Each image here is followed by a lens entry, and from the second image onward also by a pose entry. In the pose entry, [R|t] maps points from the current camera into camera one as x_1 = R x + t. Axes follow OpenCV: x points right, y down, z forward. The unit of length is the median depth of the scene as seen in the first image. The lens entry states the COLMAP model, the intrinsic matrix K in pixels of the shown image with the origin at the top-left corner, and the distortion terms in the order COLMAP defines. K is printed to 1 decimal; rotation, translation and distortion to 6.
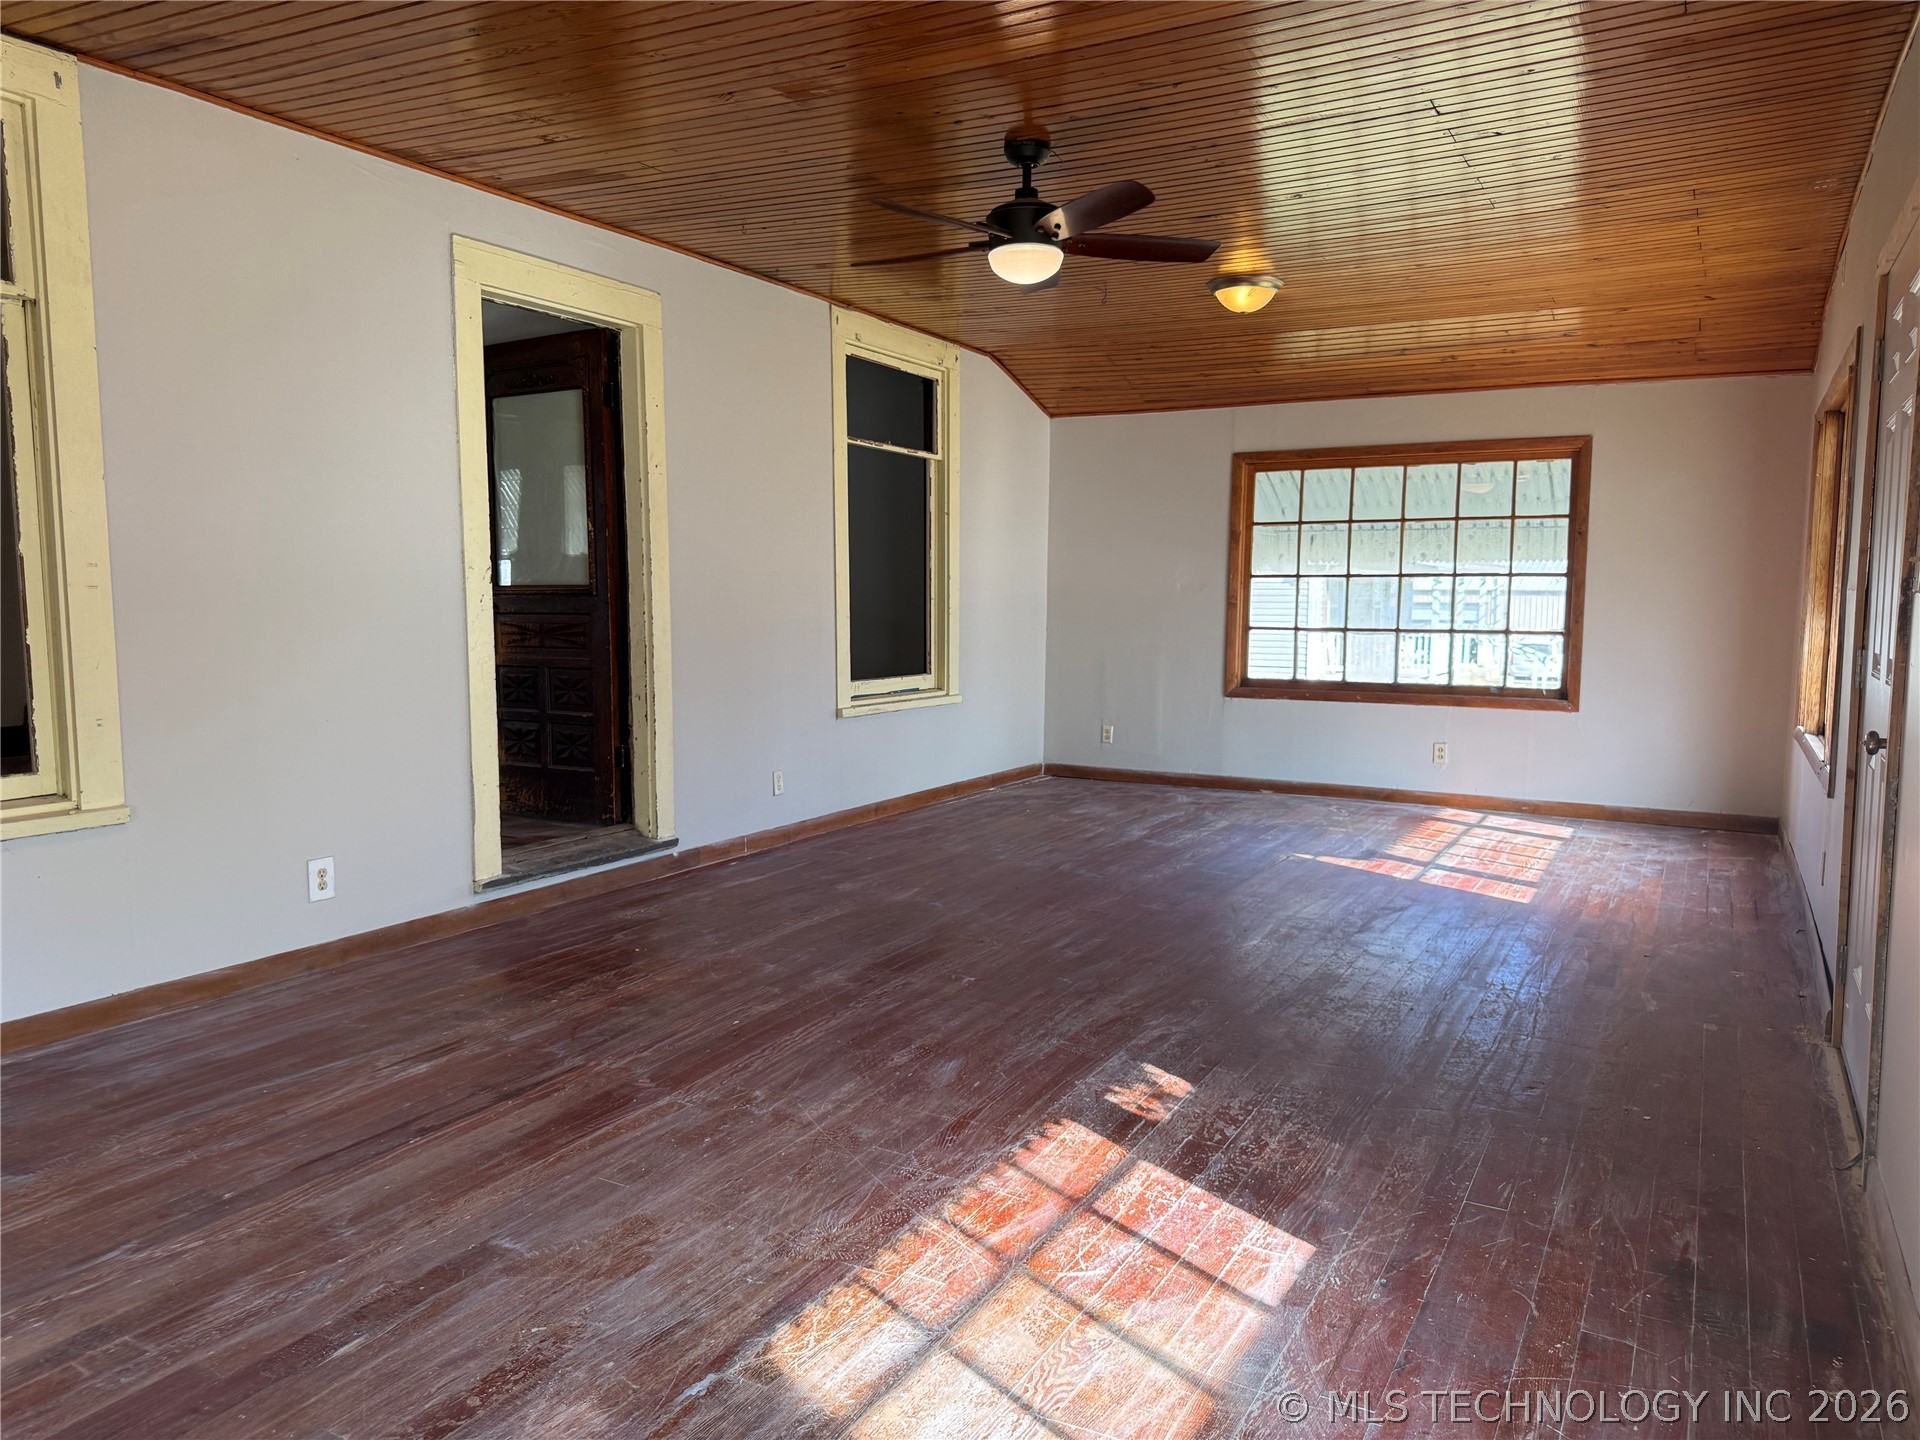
lens RADIAL K [[1370.0, 0, 960.0], [0, 1370.0, 720.0], [0, 0, 1]] dist [0.093531, -0.145016]
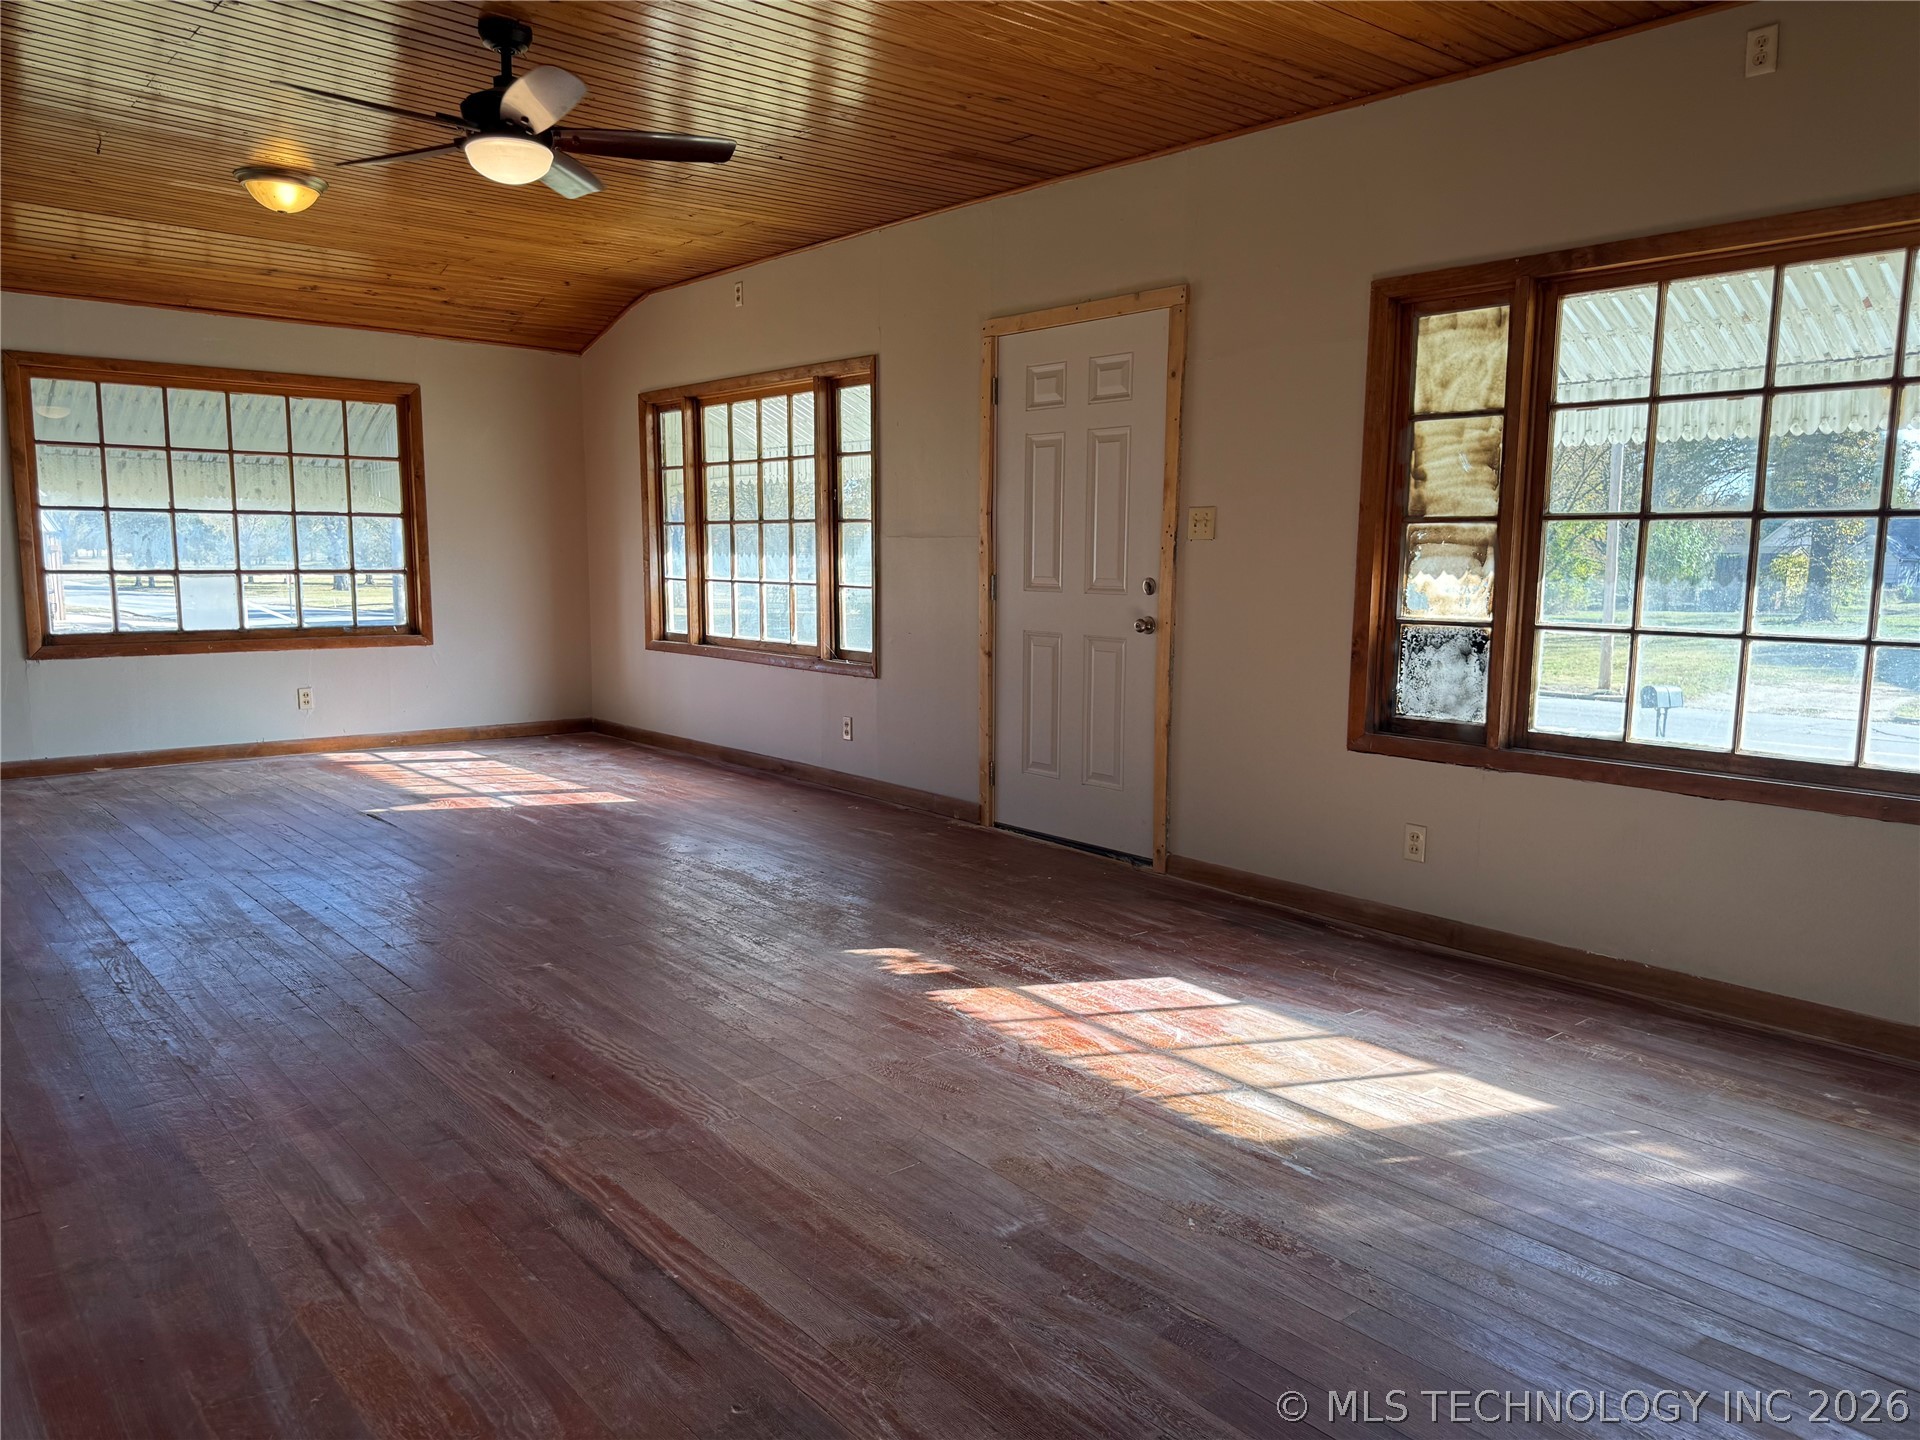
lens RADIAL K [[1347.0, 0, 957.4], [0, 1347.0, 733.8], [0, 0, 1]] dist [0.122452, -0.199515]
pose [[0.342193, -0.130566, 0.930514, -0.994402], [0.079490, 0.990771, 0.109788, -0.051879], [-0.936261, 0.036398, 0.349414, 0.598643]]
